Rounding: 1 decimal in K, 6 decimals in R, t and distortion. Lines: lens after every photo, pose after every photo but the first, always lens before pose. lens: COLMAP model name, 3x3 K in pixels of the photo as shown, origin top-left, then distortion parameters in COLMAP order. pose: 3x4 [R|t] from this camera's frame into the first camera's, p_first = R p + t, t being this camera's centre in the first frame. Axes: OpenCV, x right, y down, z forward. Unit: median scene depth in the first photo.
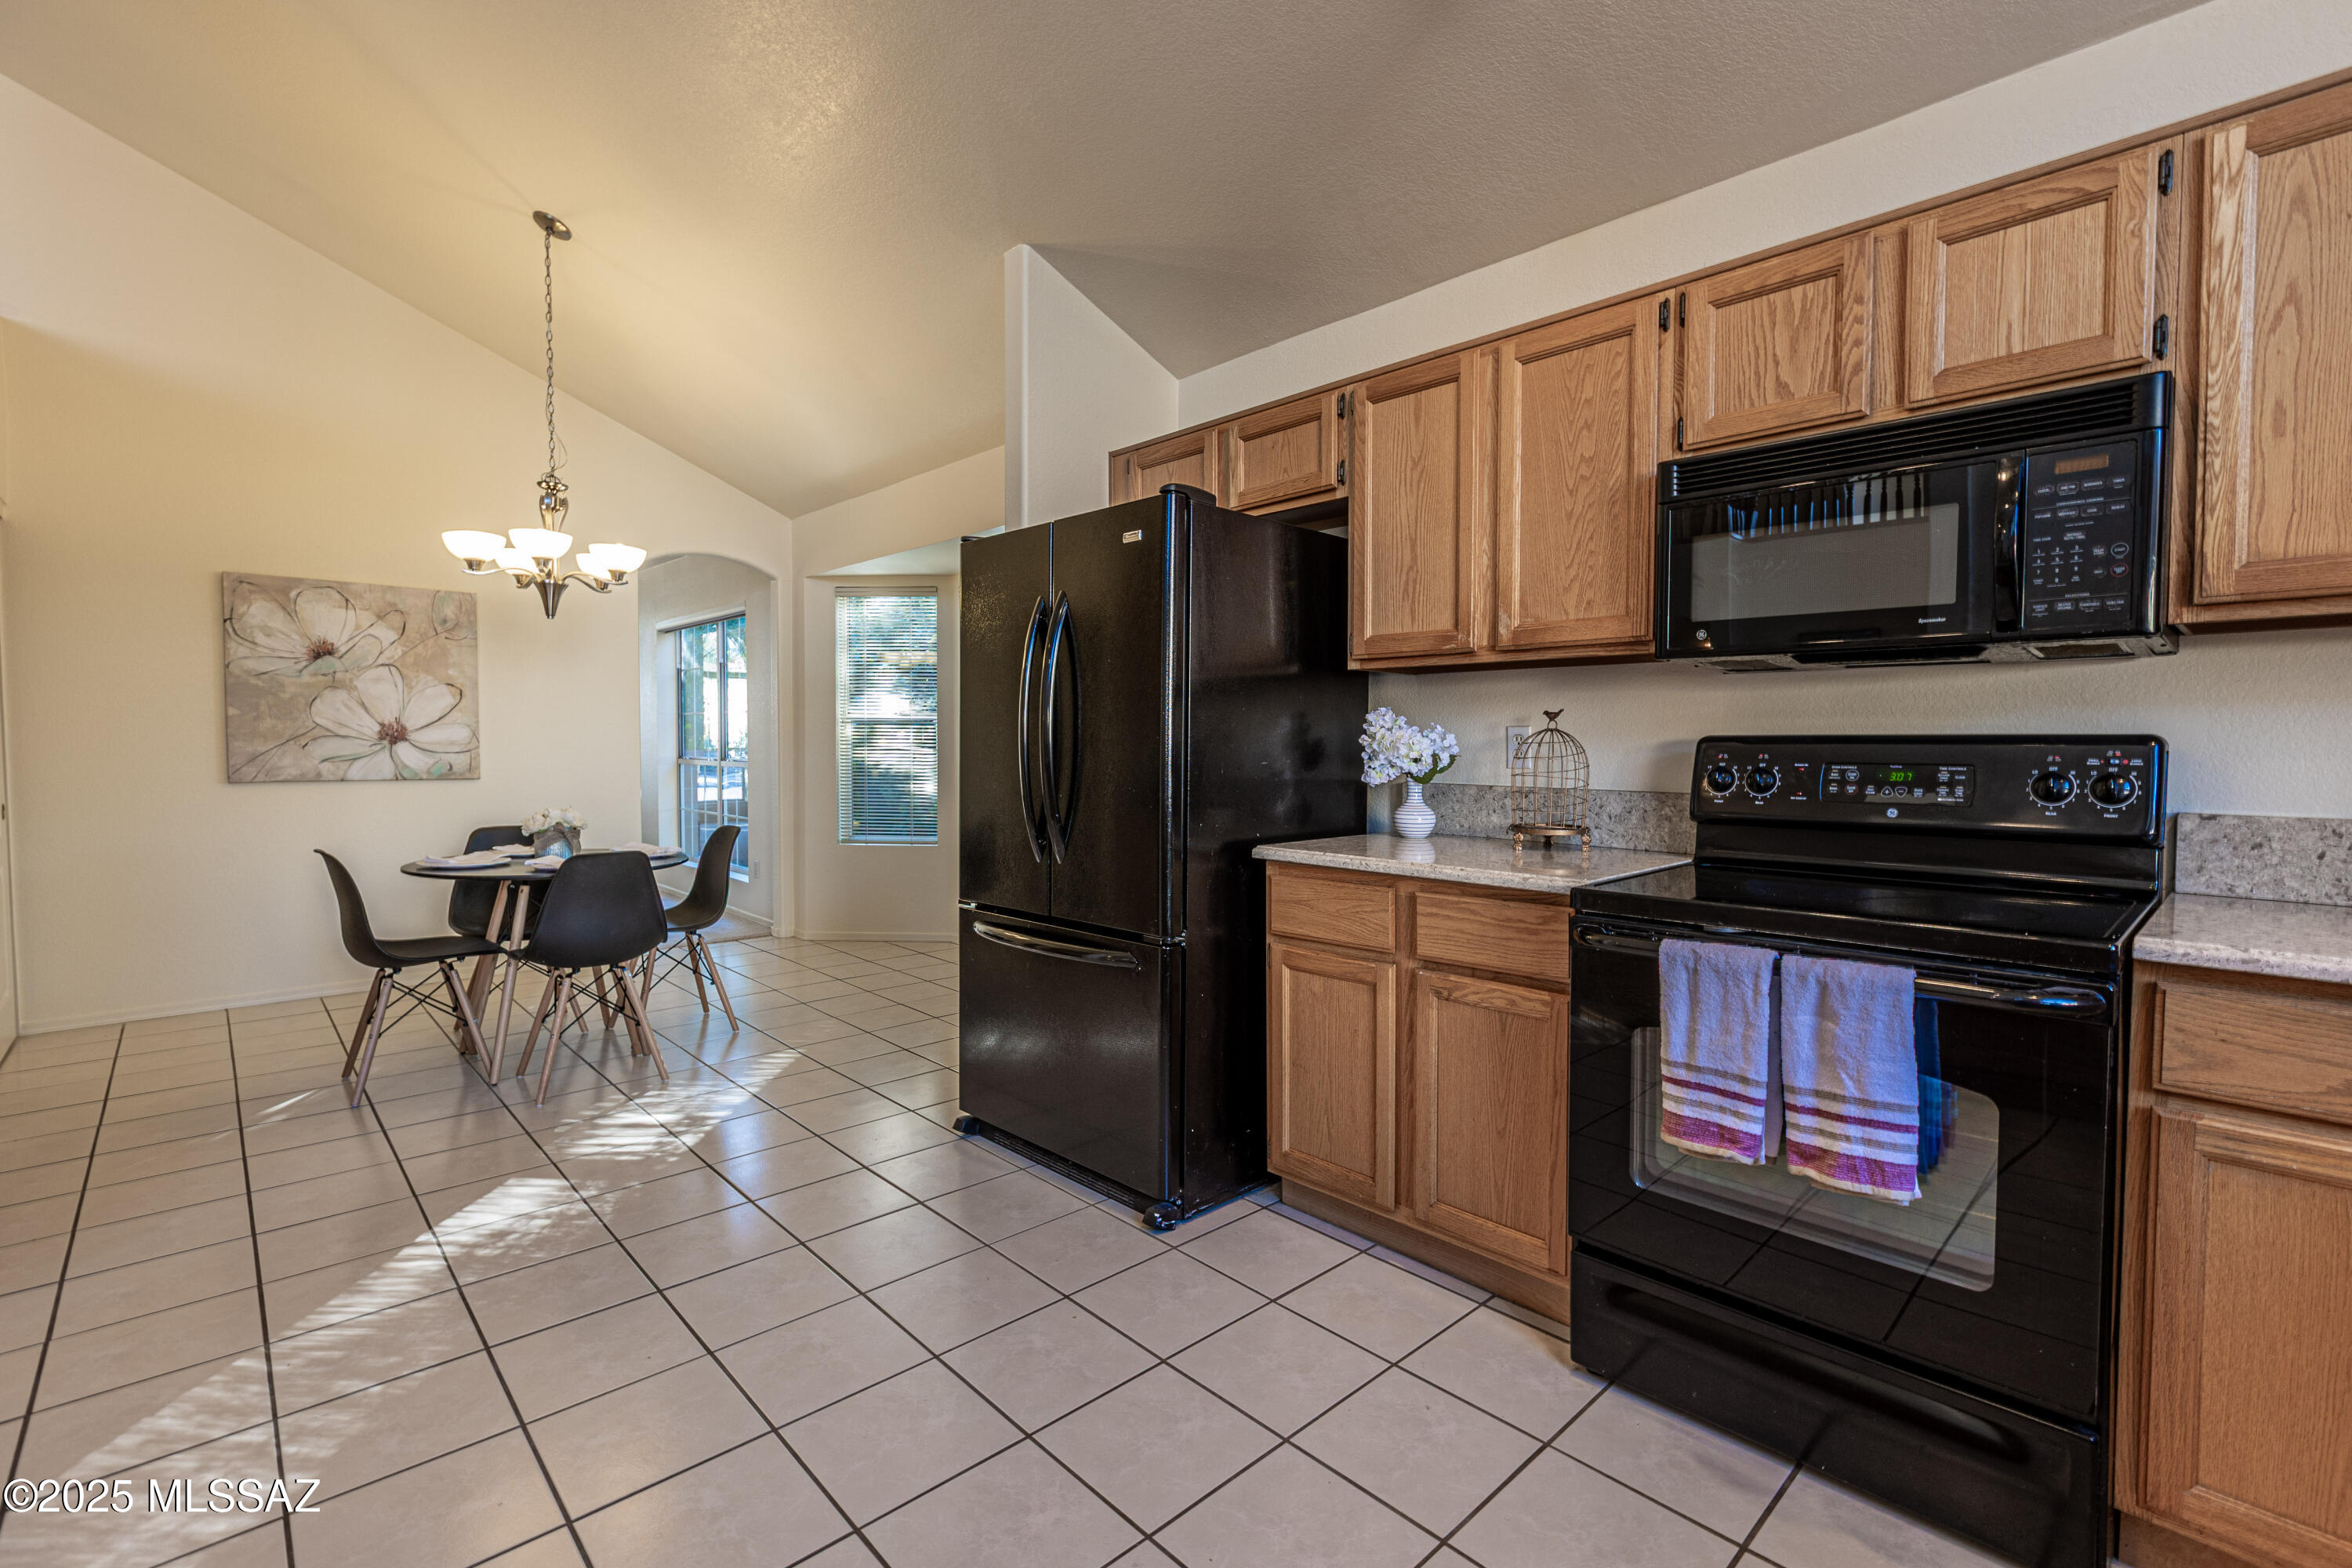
lens RADIAL K [[1056.6, 0, 1192.4], [0, 1056.6, 777.2], [0, 0, 1]] dist [0.002011, -0.001360]
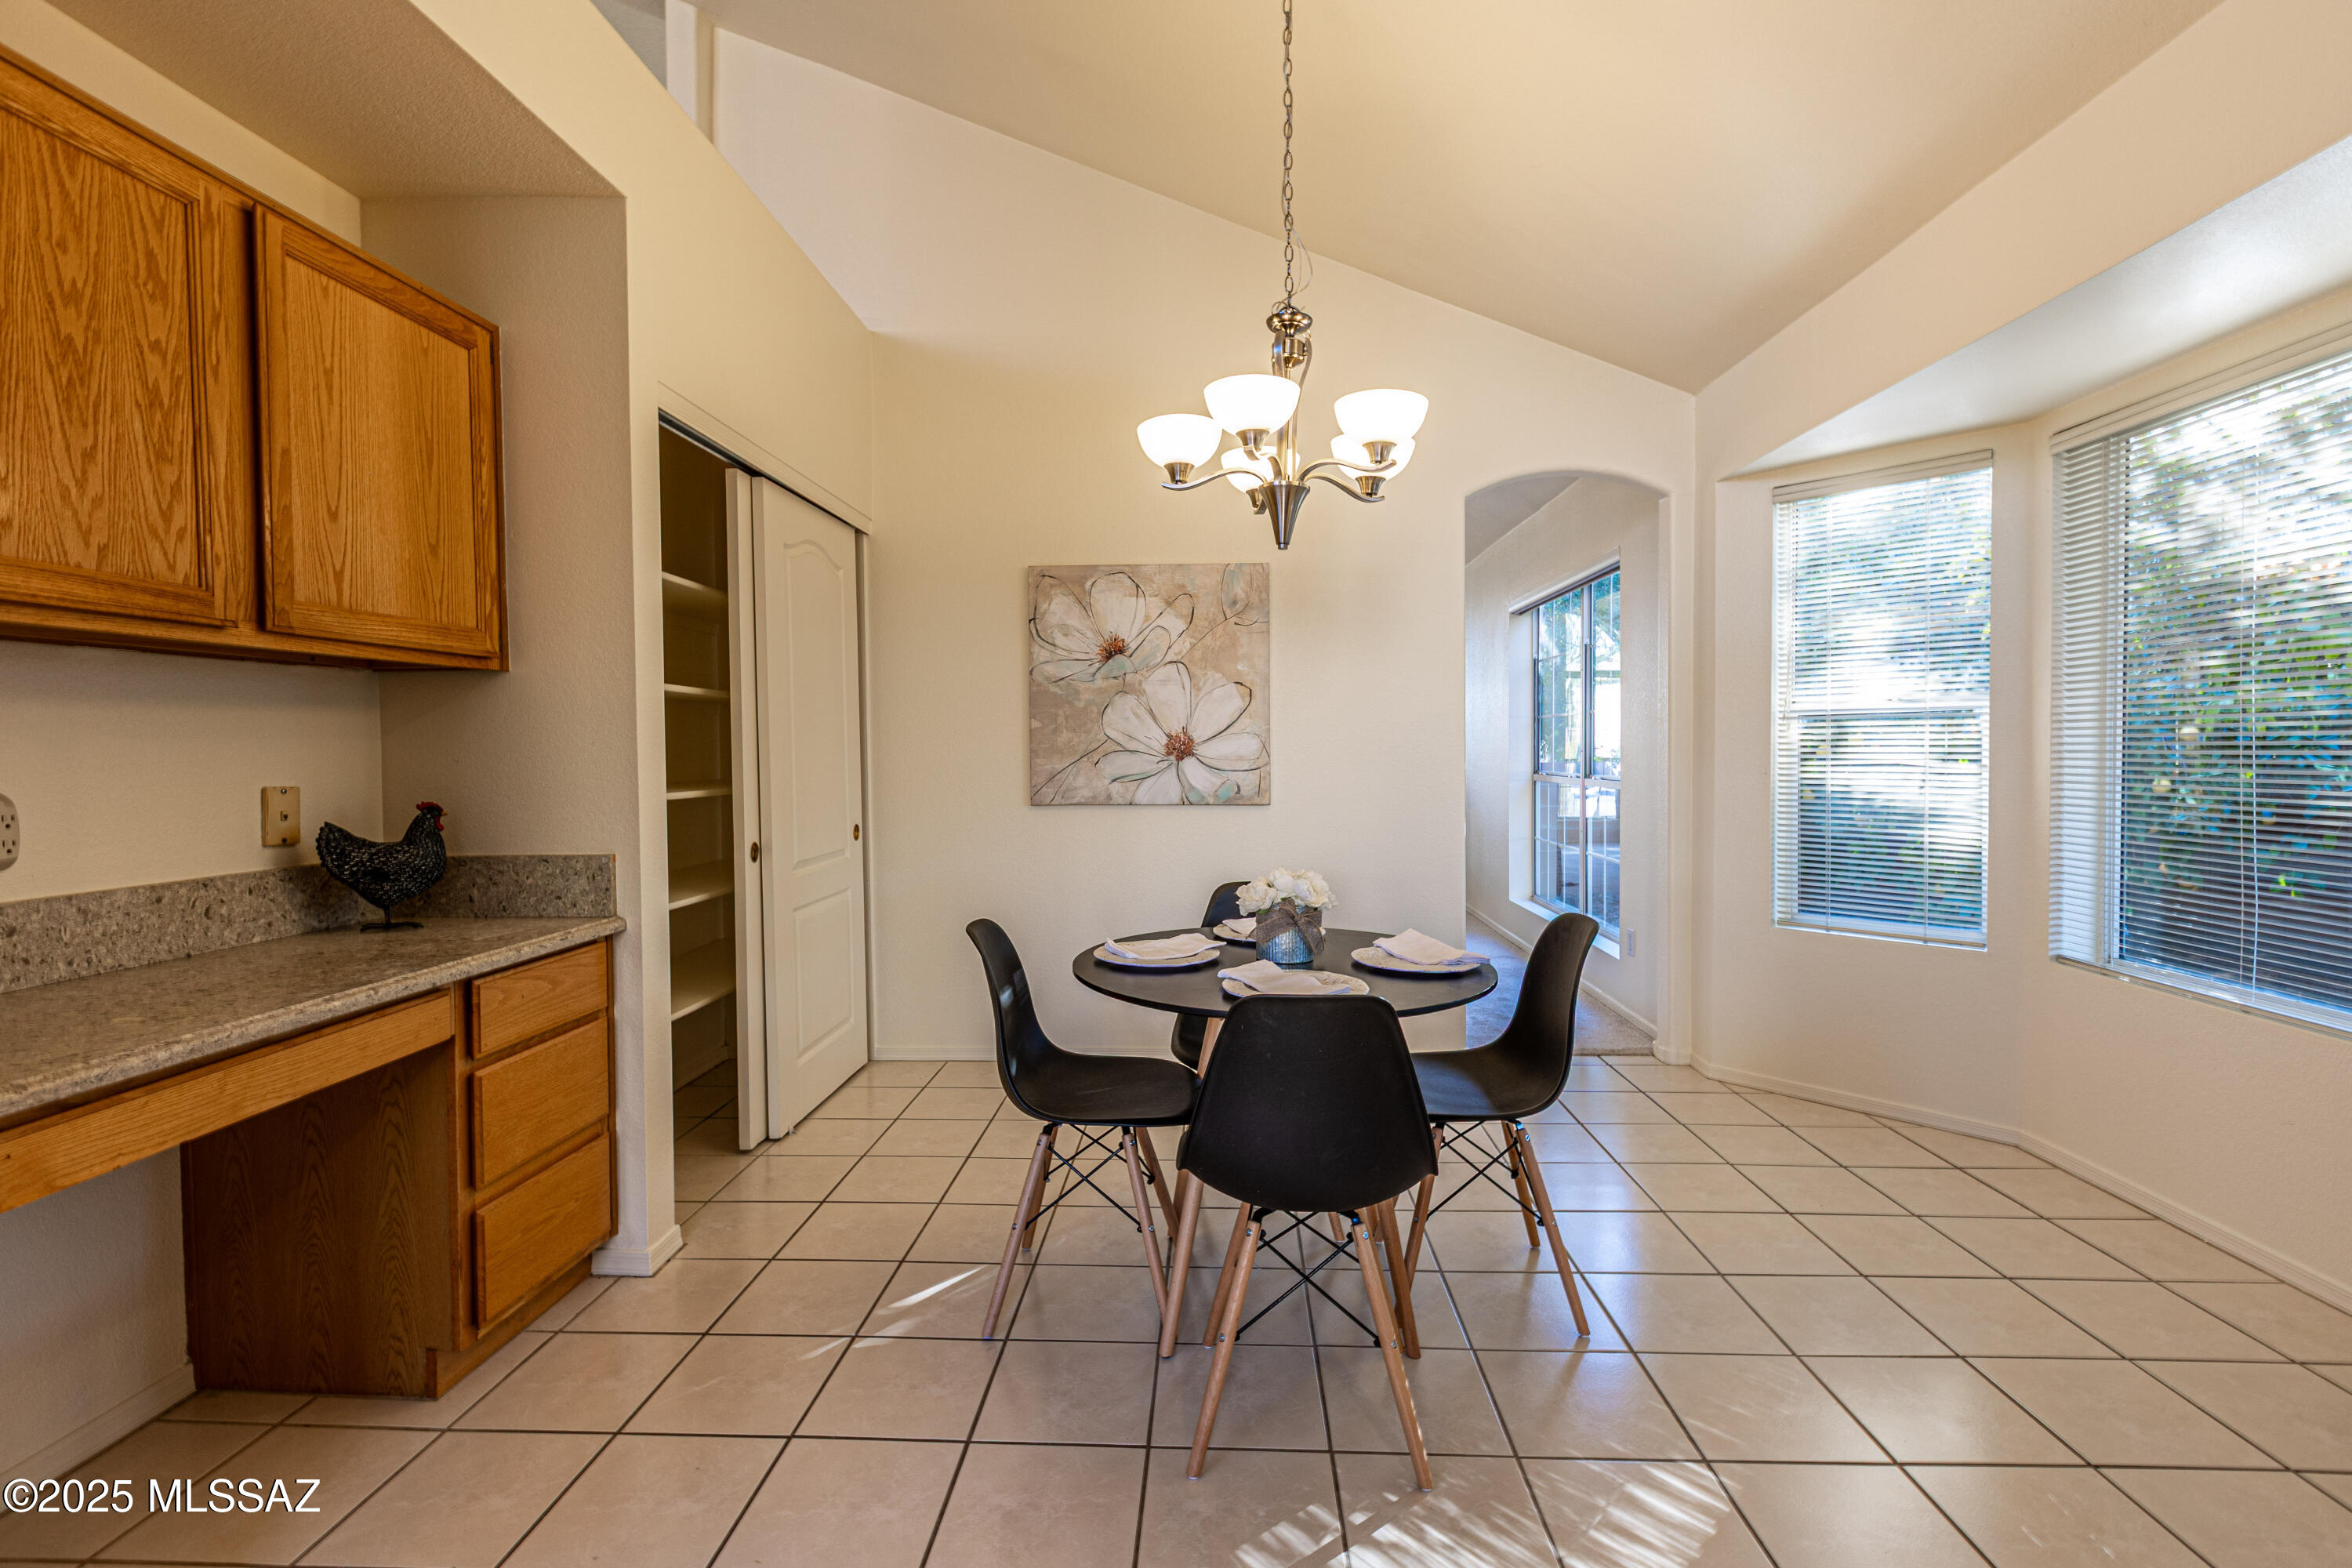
lens RADIAL K [[1056.6, 0, 1182.9], [0, 1056.6, 777.2], [0, 0, 1]] dist [0.002011, -0.001360]
pose [[0.700093, 0.008077, -0.714006, -0.181340], [-0.014316, 0.999894, -0.002726, -0.016220], [0.713908, 0.012131, 0.700134, 0.442580]]
